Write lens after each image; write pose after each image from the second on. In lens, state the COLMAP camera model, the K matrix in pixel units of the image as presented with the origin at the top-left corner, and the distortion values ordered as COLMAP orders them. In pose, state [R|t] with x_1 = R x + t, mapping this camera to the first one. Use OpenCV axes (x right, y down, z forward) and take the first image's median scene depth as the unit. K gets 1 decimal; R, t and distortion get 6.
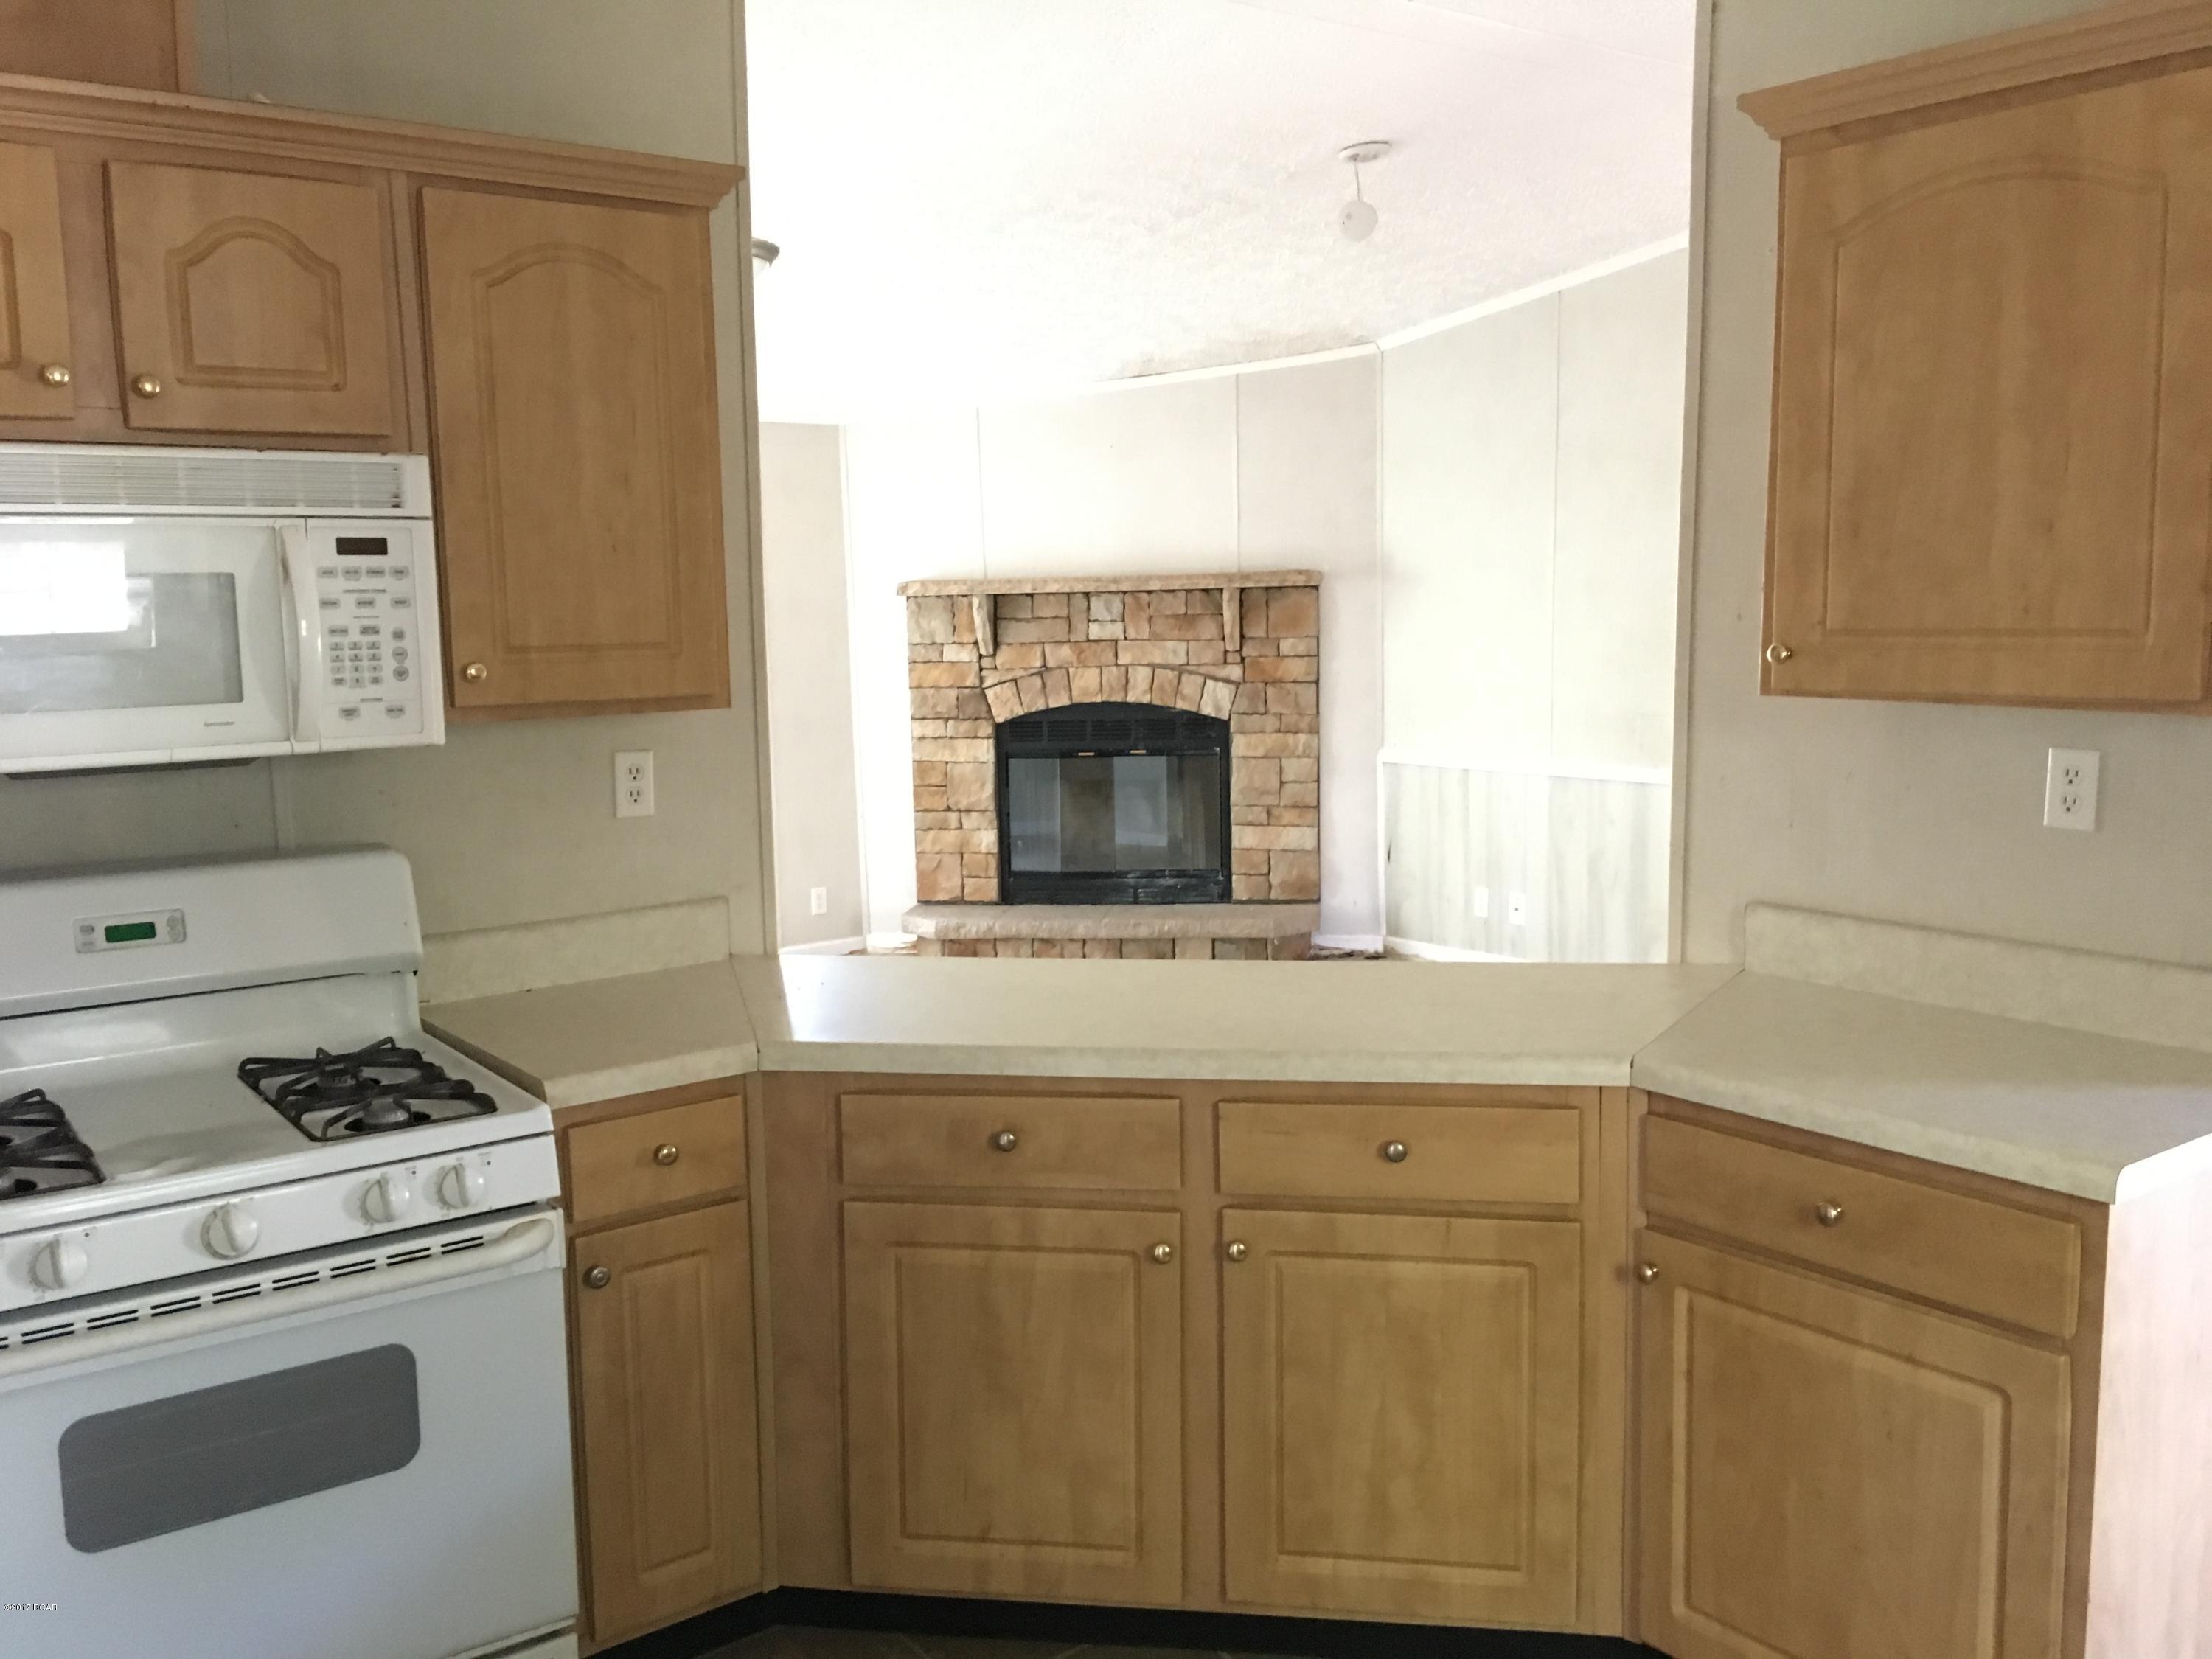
lens RADIAL K [[1890.1, 0, 1106.0], [0, 1890.1, 829.5], [0, 0, 1]] dist [0.076382, -0.130262]
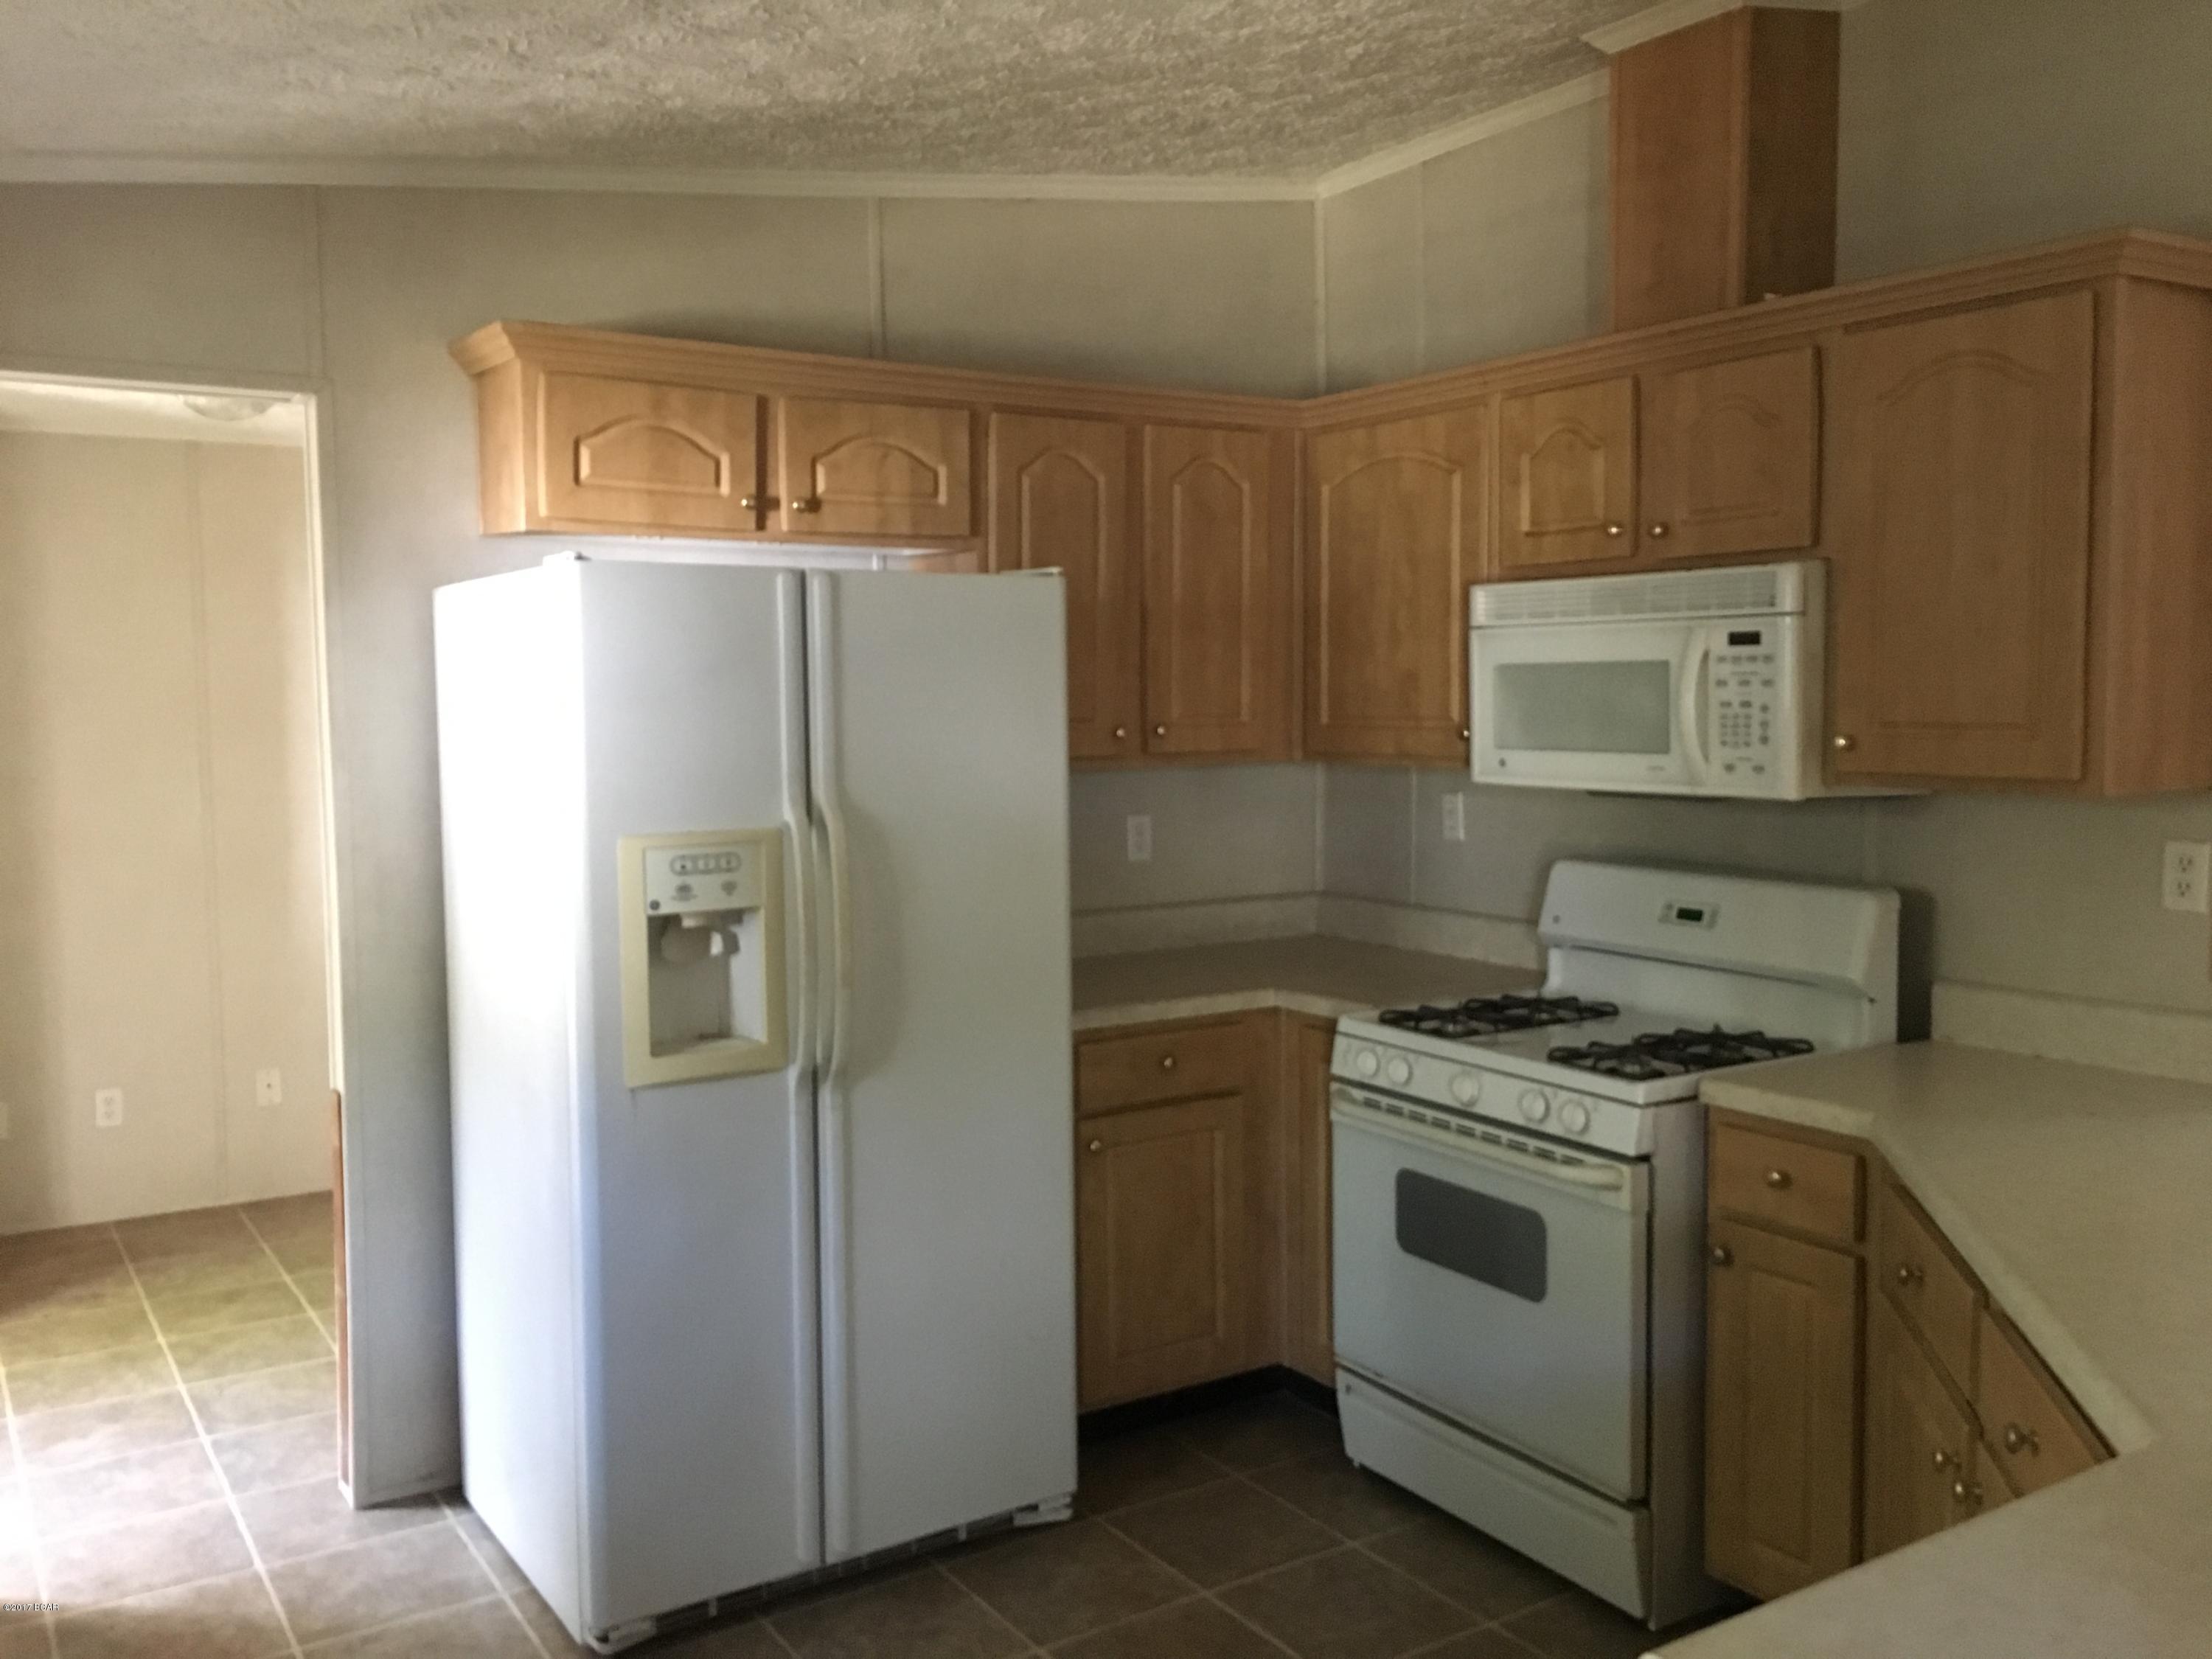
lens RADIAL K [[1890.1, 0, 1106.0], [0, 1890.1, 829.5], [0, 0, 1]] dist [0.076382, -0.130262]
pose [[-0.081902, 0.094434, -0.992156, 0.733867], [-0.114808, 0.987980, 0.103514, -0.084038], [0.990006, 0.122385, -0.070076, 0.545261]]
